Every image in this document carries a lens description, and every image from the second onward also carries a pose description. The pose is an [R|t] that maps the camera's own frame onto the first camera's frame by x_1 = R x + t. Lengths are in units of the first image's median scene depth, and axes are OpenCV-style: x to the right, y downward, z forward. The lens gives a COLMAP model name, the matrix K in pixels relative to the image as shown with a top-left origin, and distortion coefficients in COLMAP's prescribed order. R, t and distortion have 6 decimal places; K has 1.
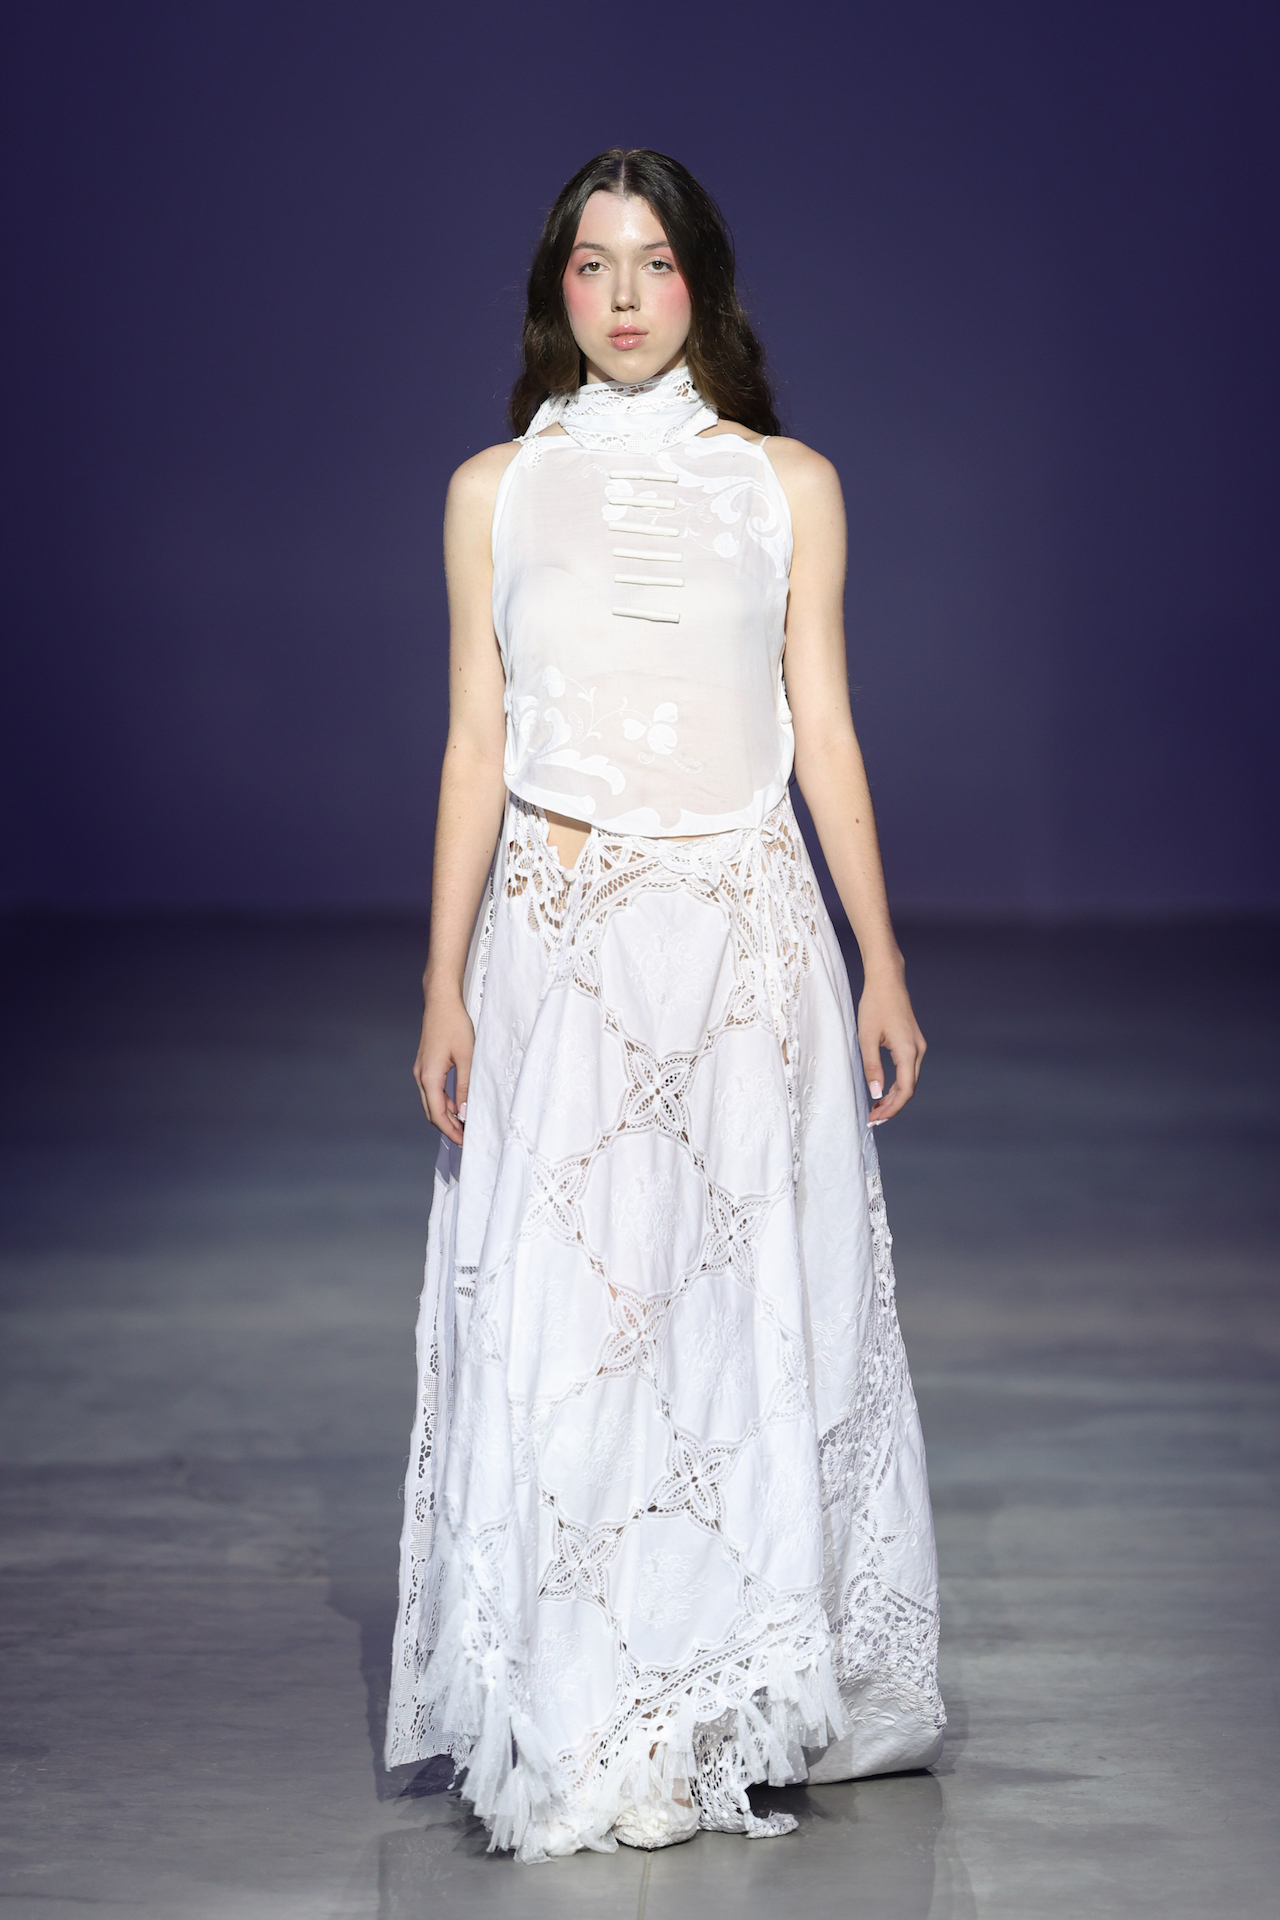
lens RADIAL K [[6847.7, 0, 638.6], [0, 6847.7, 1050.8], [0, 0, 1]] dist [0.239074, 0.000000]
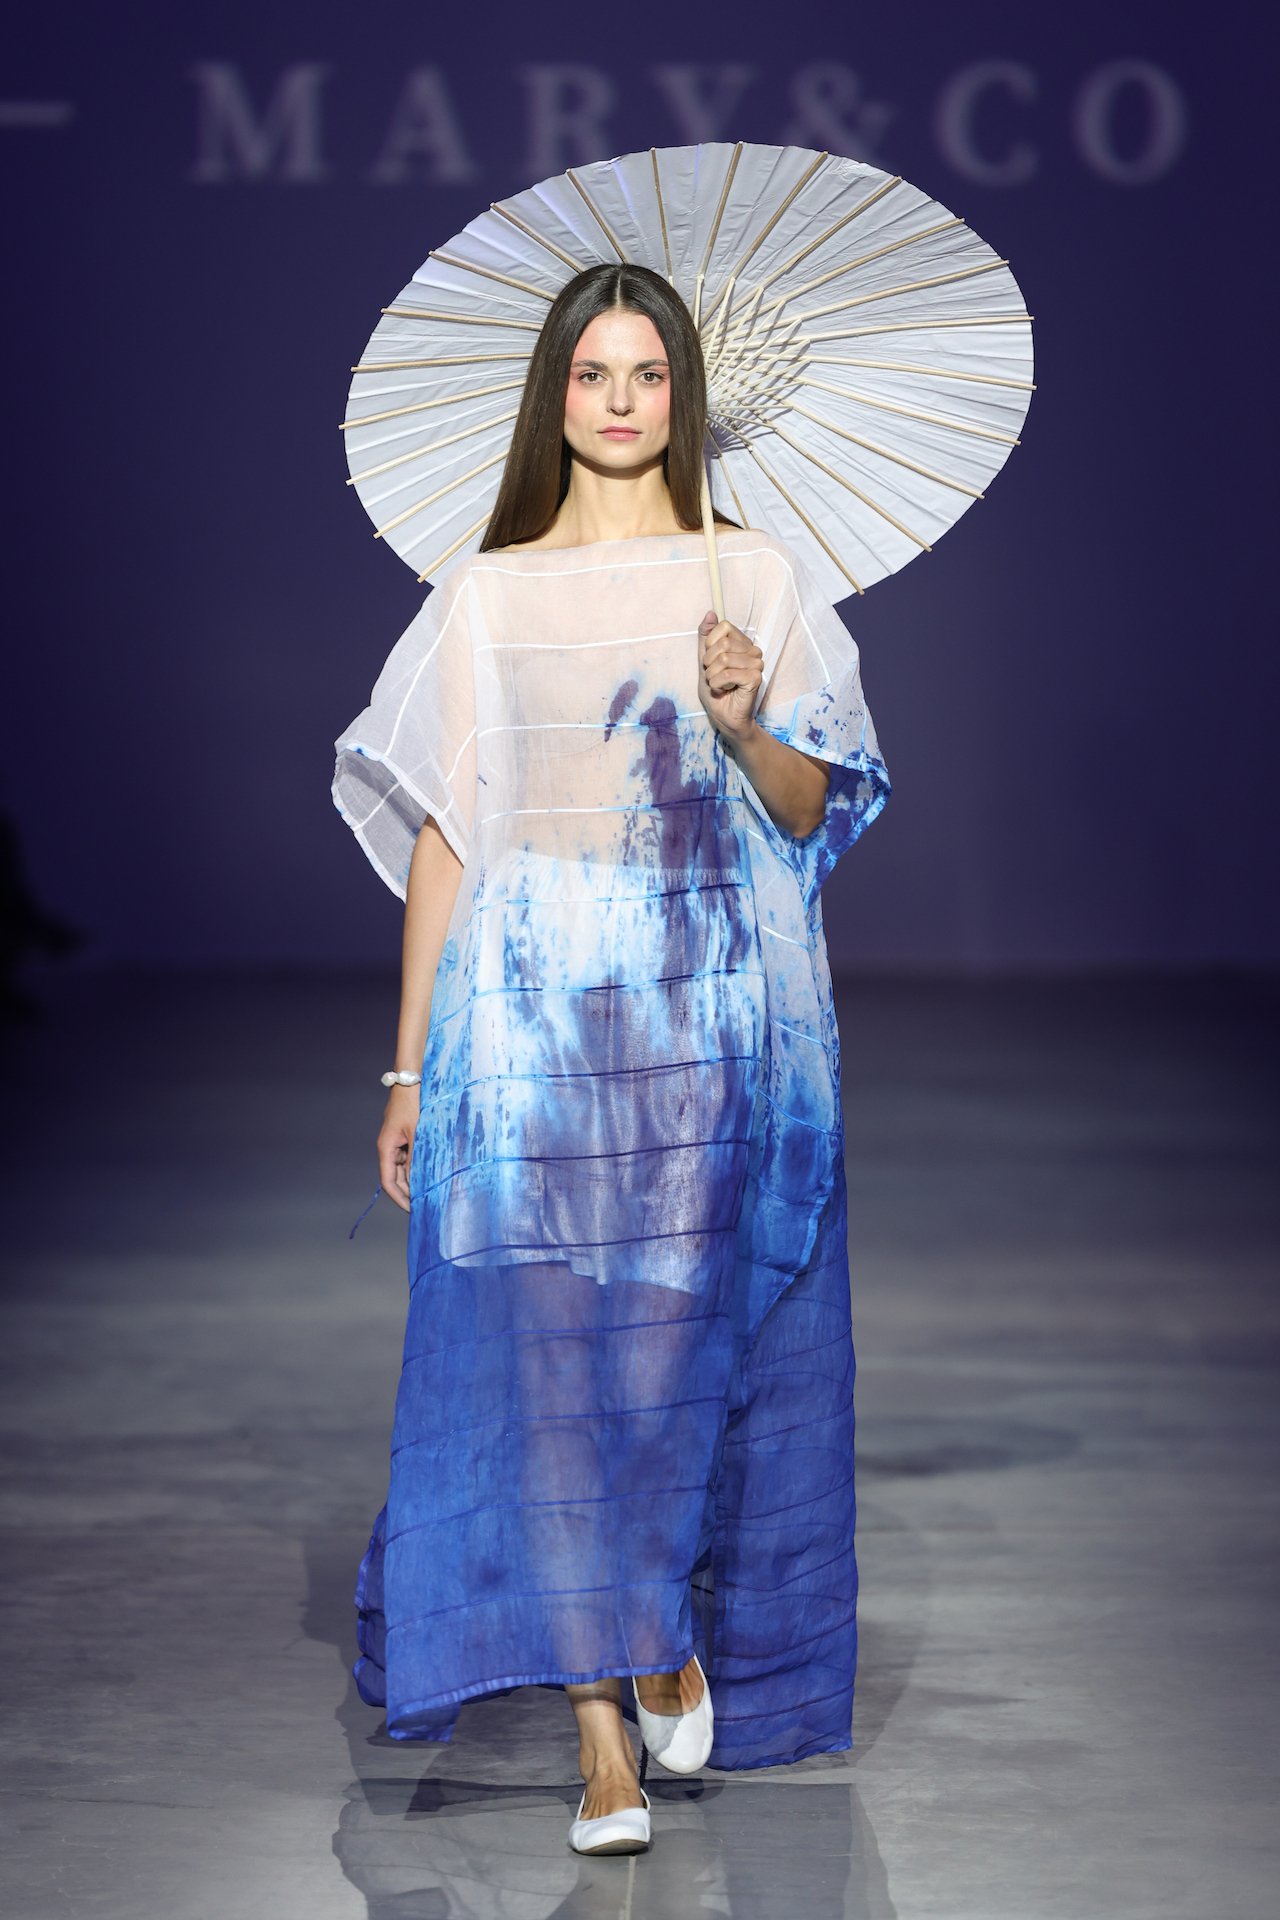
lens RADIAL K [[6847.7, 0, 636.7], [0, 6847.7, 972.5], [0, 0, 1]] dist [0.239074, 0.000000]
pose [[0.999999, -0.000904, 0.000813, -0.000564], [0.000919, 0.999828, -0.018514, 0.002680], [-0.000796, 0.018514, 0.999828, -0.180457]]
